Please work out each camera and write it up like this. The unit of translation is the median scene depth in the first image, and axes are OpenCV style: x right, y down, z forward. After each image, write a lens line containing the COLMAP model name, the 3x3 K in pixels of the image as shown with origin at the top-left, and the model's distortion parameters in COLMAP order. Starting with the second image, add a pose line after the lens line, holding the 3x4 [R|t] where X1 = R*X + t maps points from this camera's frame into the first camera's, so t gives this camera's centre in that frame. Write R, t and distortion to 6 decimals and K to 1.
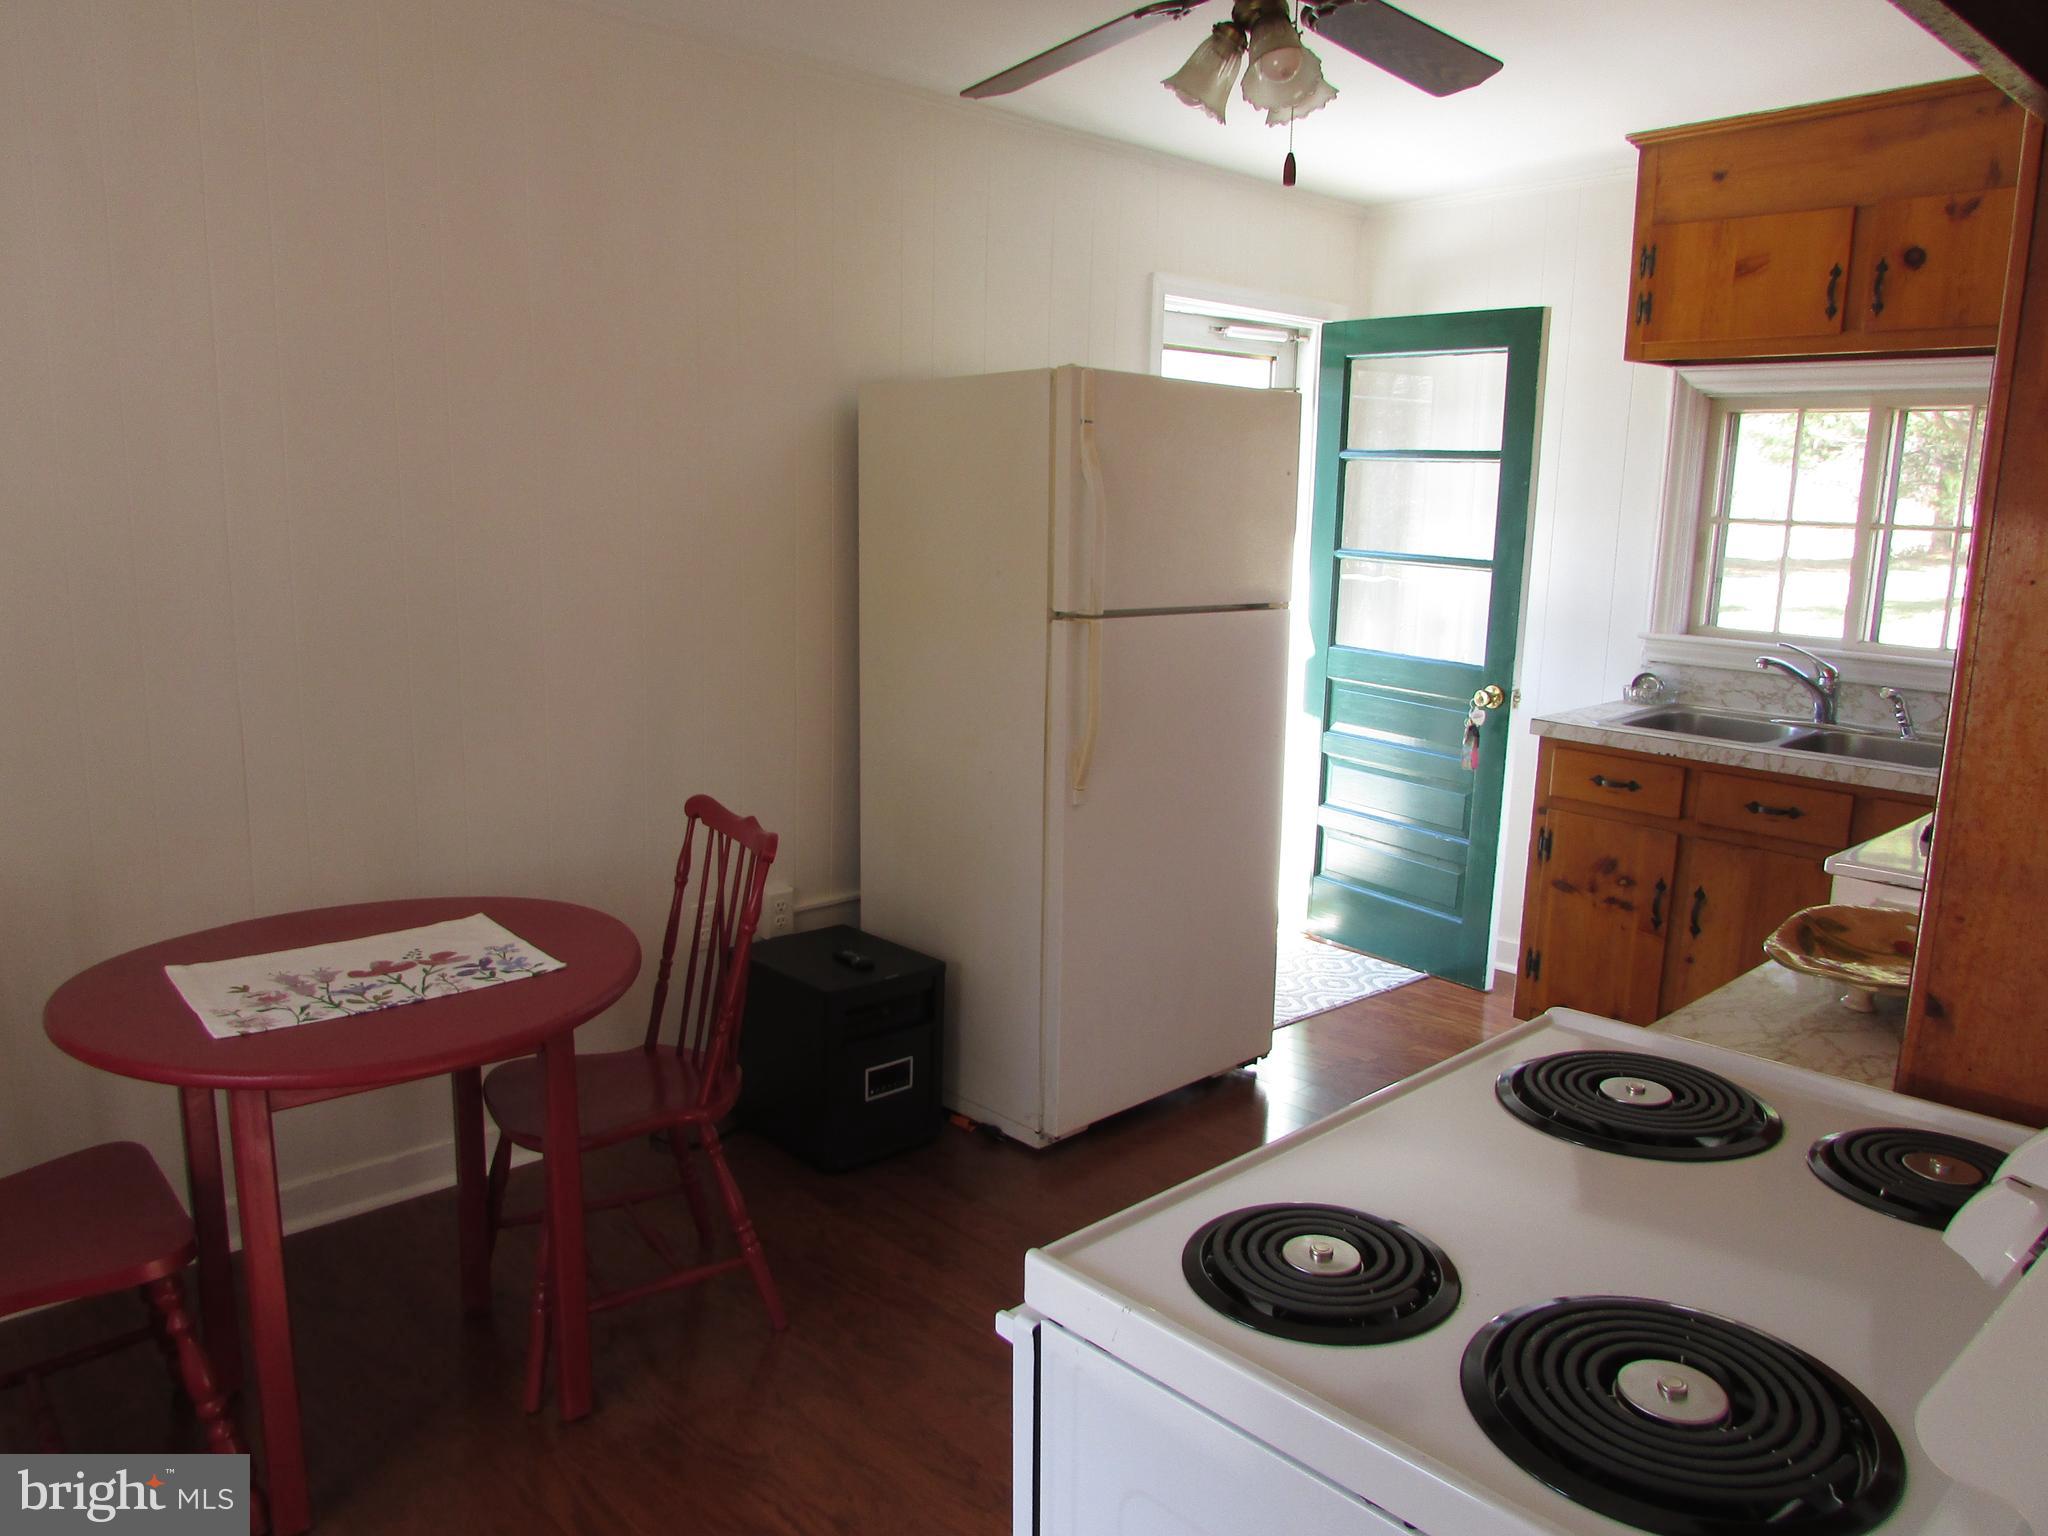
lens RADIAL K [[1446.7, 0, 1018.6], [0, 1446.7, 759.3], [0, 0, 1]] dist [-0.045488, 0.033921]
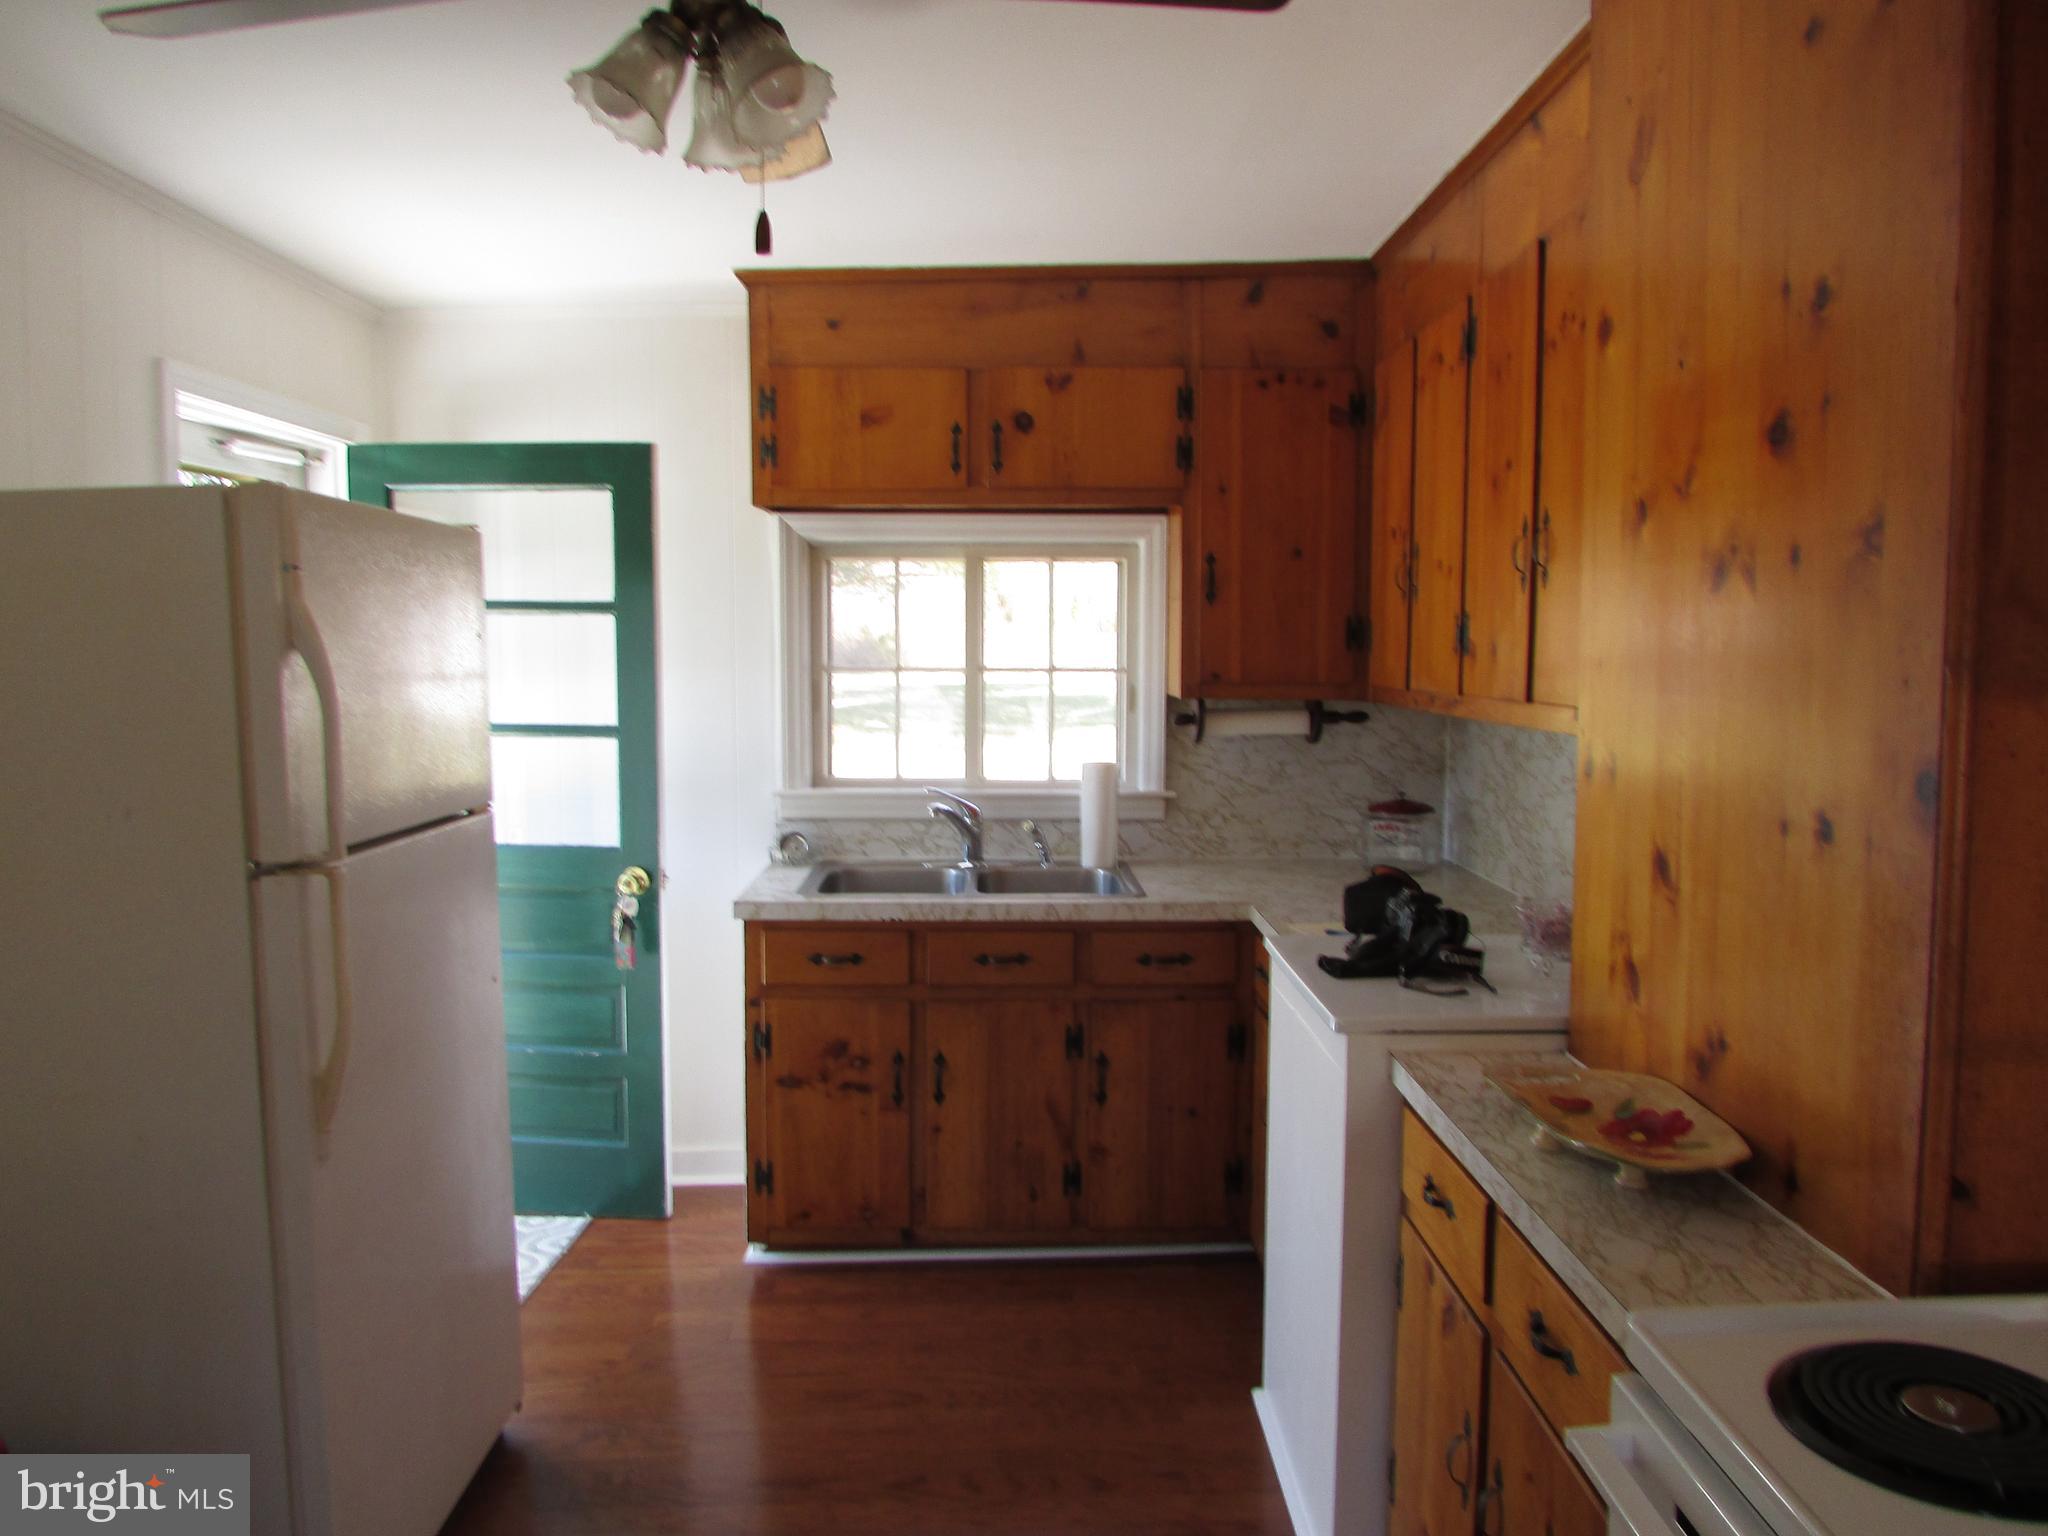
lens RADIAL K [[1446.7, 0, 1018.6], [0, 1446.7, 759.3], [0, 0, 1]] dist [-0.045488, 0.033921]
pose [[0.678703, -0.083515, 0.729649, -0.162222], [0.152319, 0.987917, -0.028607, -0.062817], [-0.718444, 0.130555, 0.683223, 0.259972]]
